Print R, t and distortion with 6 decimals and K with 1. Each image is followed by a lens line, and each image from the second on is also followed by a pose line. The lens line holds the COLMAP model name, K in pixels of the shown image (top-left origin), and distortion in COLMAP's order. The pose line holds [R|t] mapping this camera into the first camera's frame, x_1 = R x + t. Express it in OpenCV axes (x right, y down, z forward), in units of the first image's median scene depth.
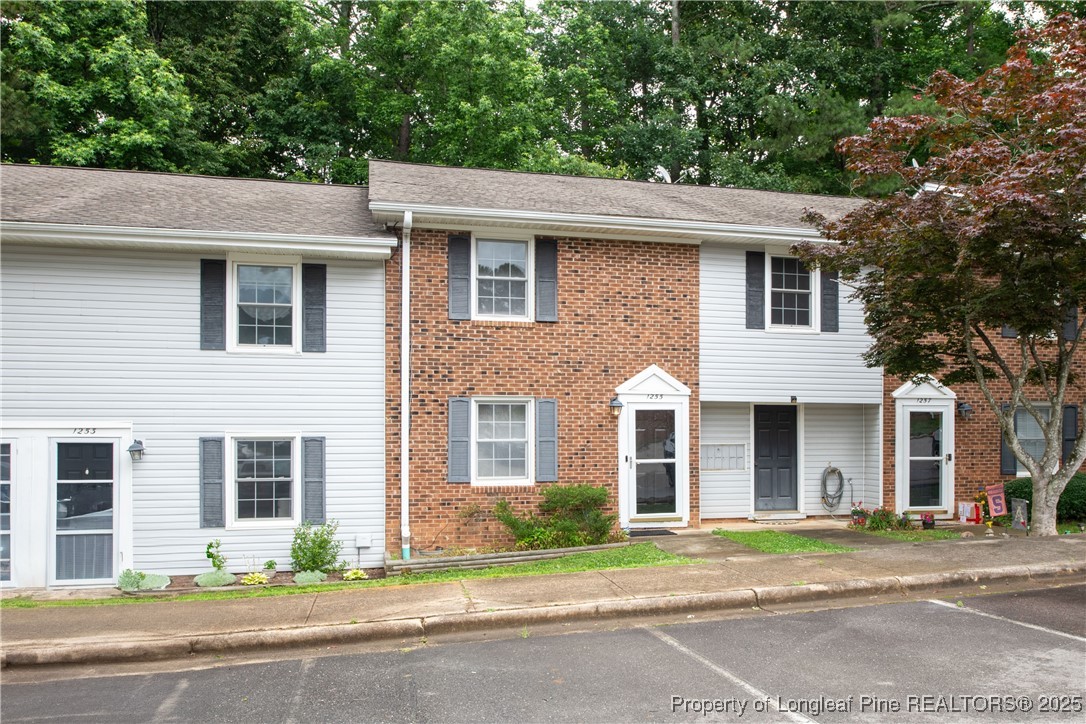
lens RADIAL K [[788.7, 0, 543.8], [0, 788.7, 364.7], [0, 0, 1]] dist [0.007516, -0.016346]
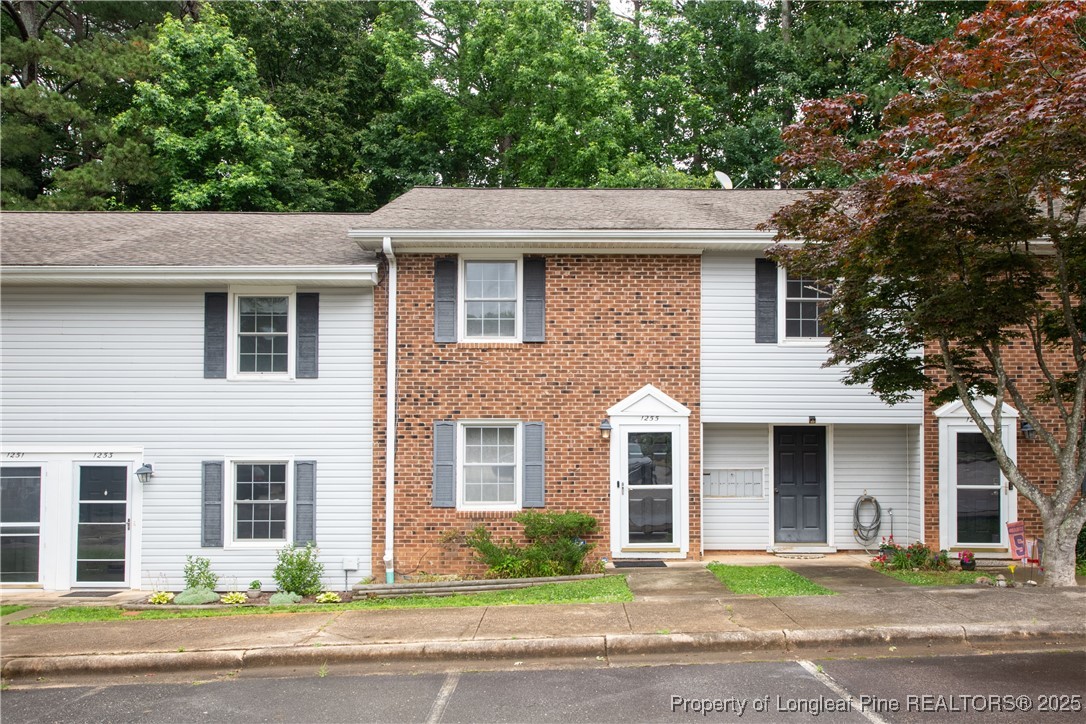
lens RADIAL K [[788.7, 0, 552.4], [0, 788.7, 373.9], [0, 0, 1]] dist [0.007516, -0.016346]
pose [[0.977917, -0.019400, -0.208091, 0.227448], [0.017573, 0.999789, -0.010625, -0.004875], [0.208253, 0.006733, 0.978052, 0.056479]]
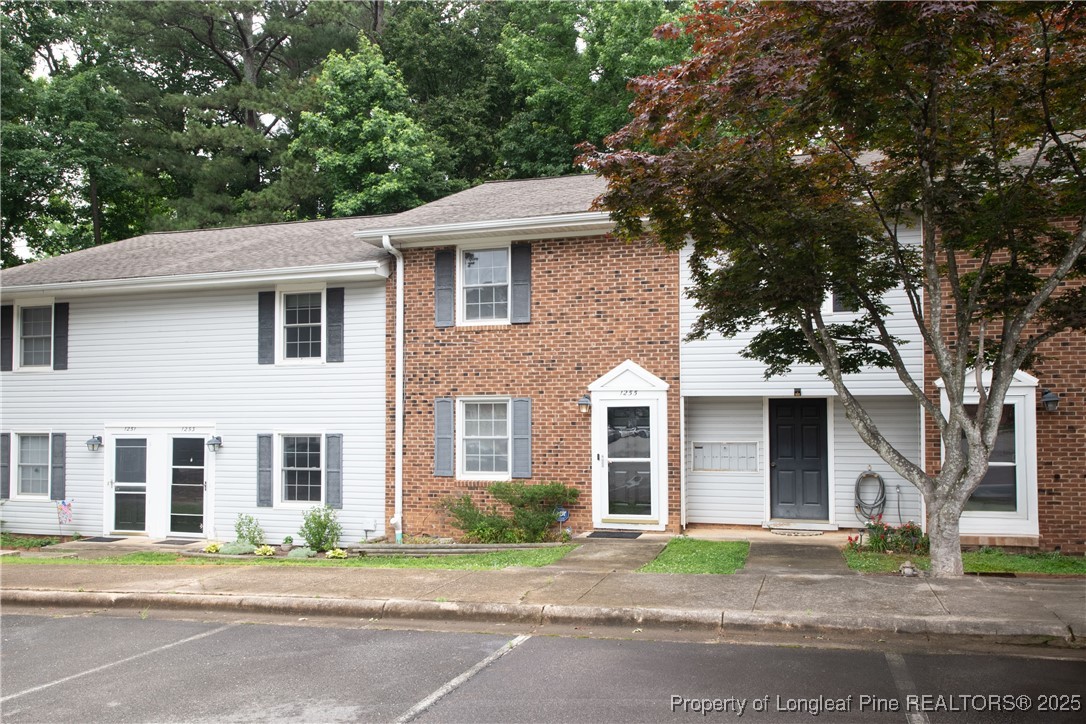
lens RADIAL K [[745.1, 0, 518.9], [0, 745.1, 345.3], [0, 0, 1]] dist [0.000036, -0.000591]
pose [[0.882775, -0.049855, -0.467144, 0.458185], [0.044609, 0.998756, -0.022293, -0.003721], [0.467674, -0.001159, 0.883900, 0.133447]]
